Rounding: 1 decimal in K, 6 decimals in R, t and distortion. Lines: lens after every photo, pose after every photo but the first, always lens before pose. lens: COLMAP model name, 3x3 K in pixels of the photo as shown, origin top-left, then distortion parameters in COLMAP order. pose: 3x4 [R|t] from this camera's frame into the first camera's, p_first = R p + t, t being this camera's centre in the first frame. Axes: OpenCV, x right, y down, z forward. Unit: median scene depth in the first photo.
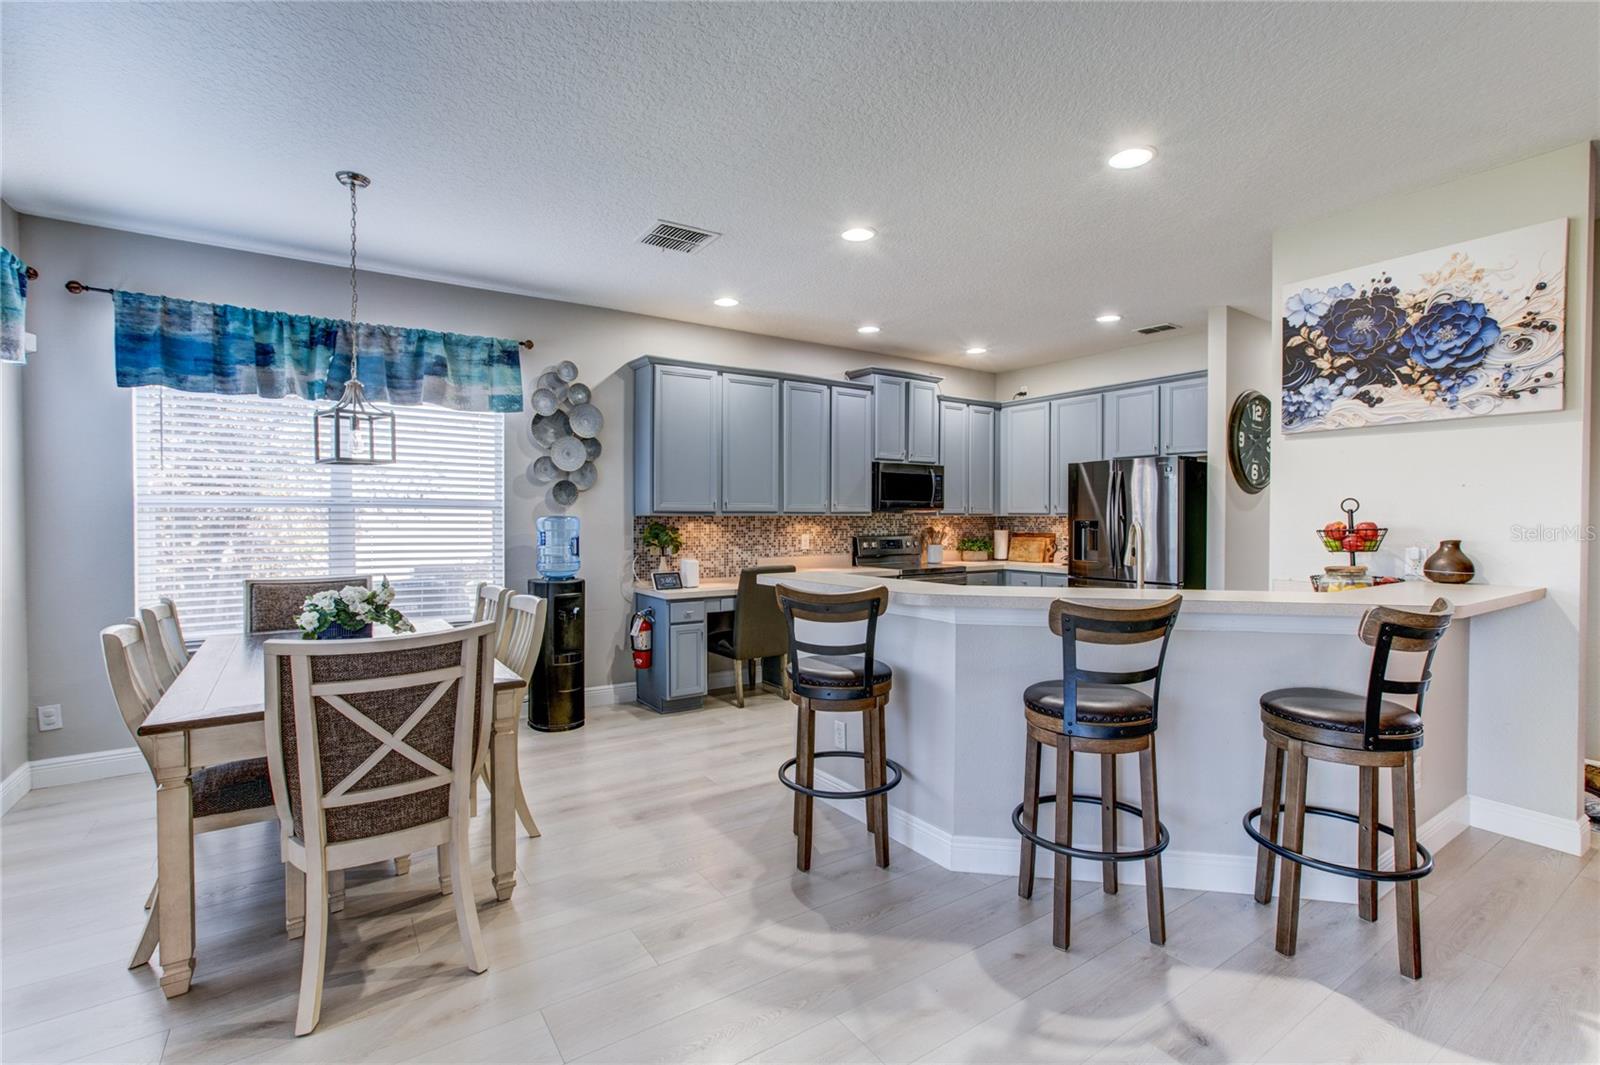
lens RADIAL K [[741.0, 0, 795.8], [0, 741.0, 520.6], [0, 0, 1]] dist [-0.009998, 0.000528]
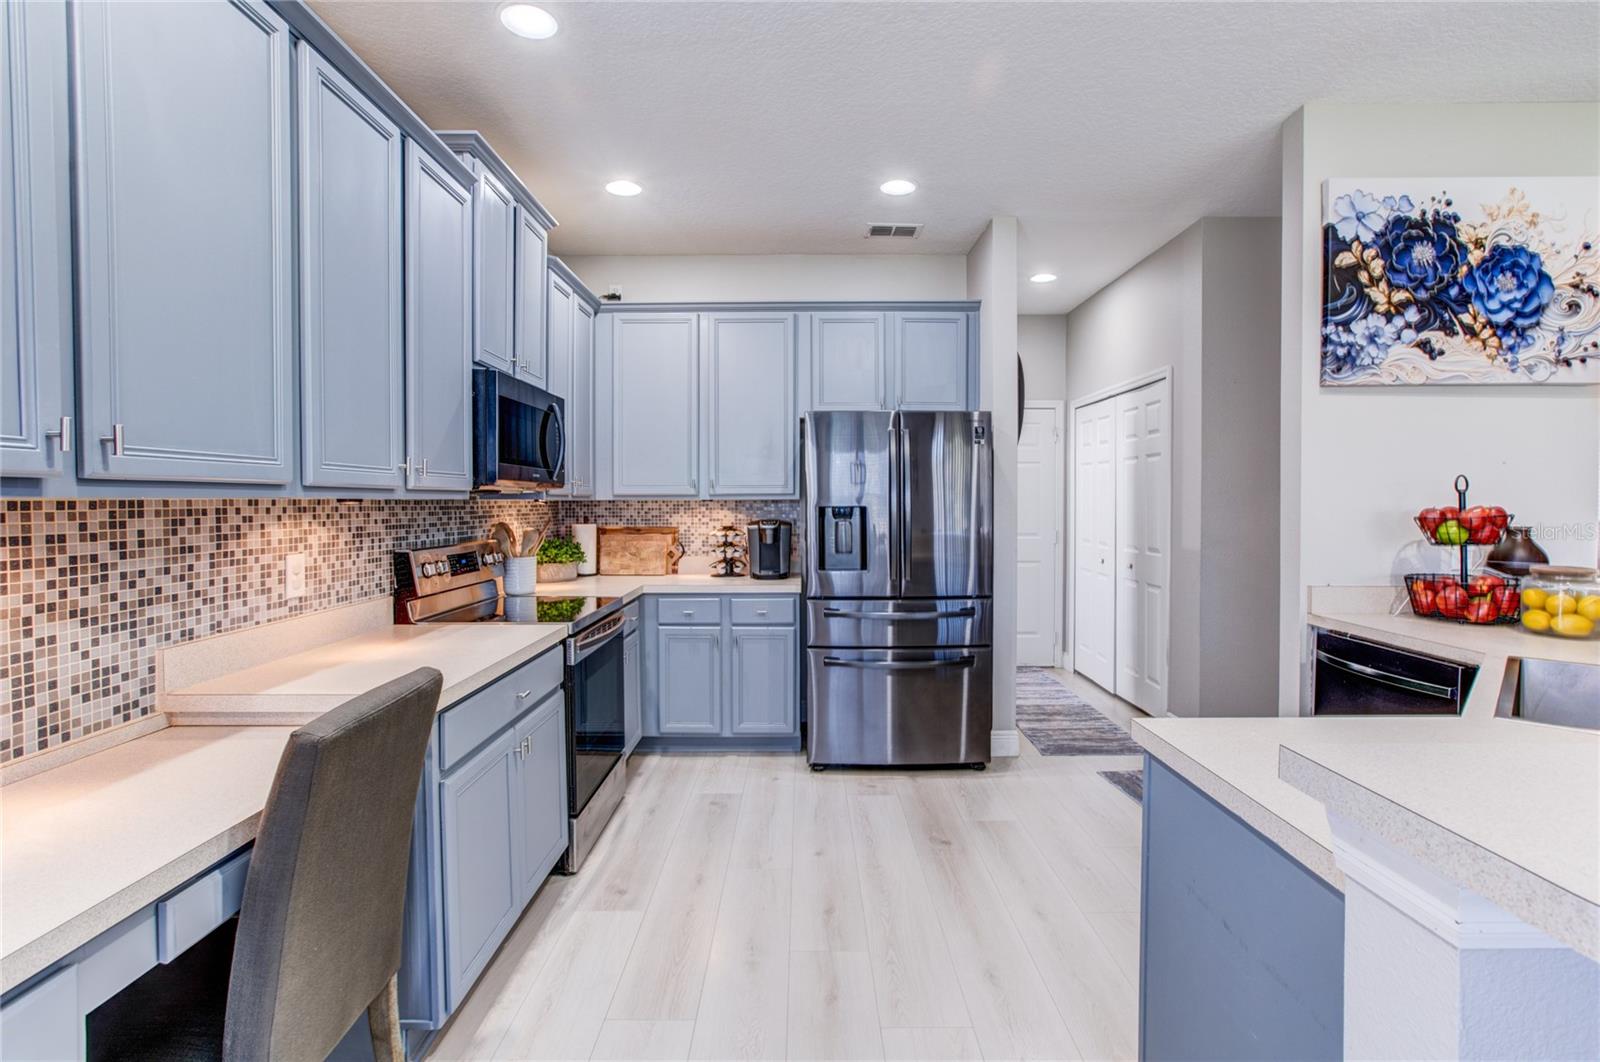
lens RADIAL K [[741.0, 0, 795.8], [0, 741.0, 519.1], [0, 0, 1]] dist [-0.009998, 0.000528]
pose [[0.558641, -0.022840, 0.829095, -0.250870], [0.007008, 0.999715, 0.022818, -0.006675], [-0.829380, -0.006937, 0.558642, 1.100860]]
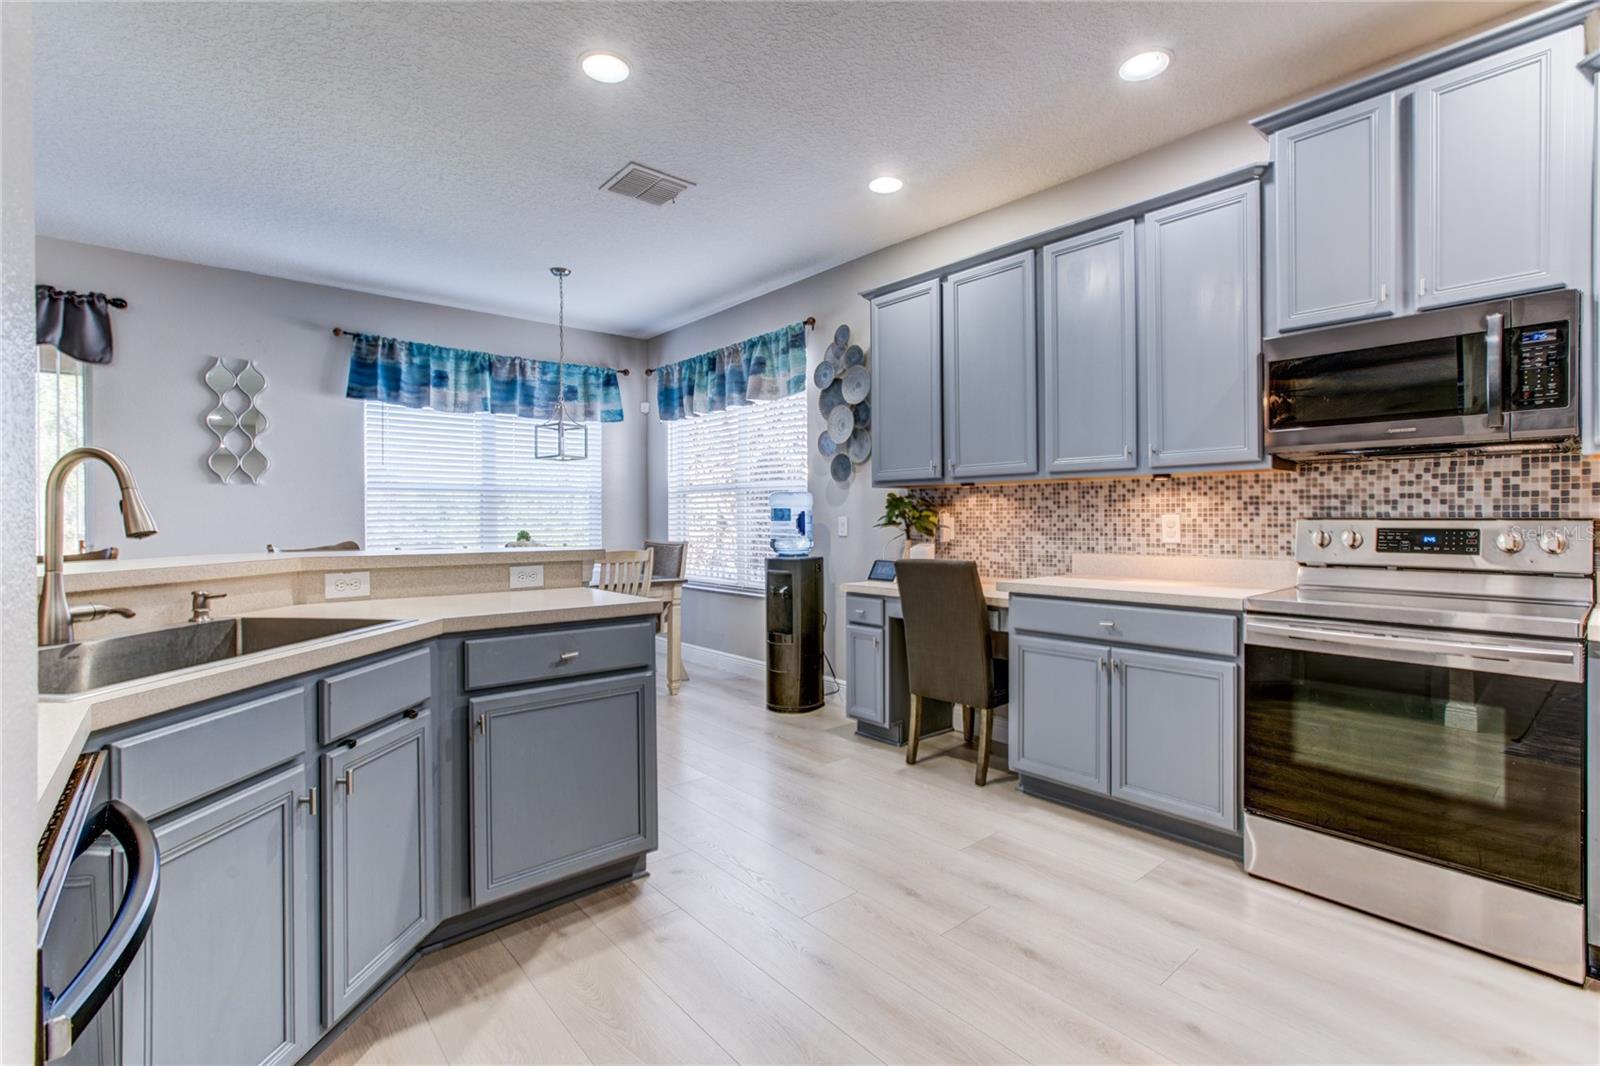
lens RADIAL K [[741.0, 0, 795.8], [0, 741.0, 521.1], [0, 0, 1]] dist [-0.009998, 0.000528]
pose [[0.117174, -0.001665, -0.993110, 0.879798], [-0.005670, 0.999981, -0.002345, 0.047361], [0.993095, 0.005905, 0.117163, 1.213798]]
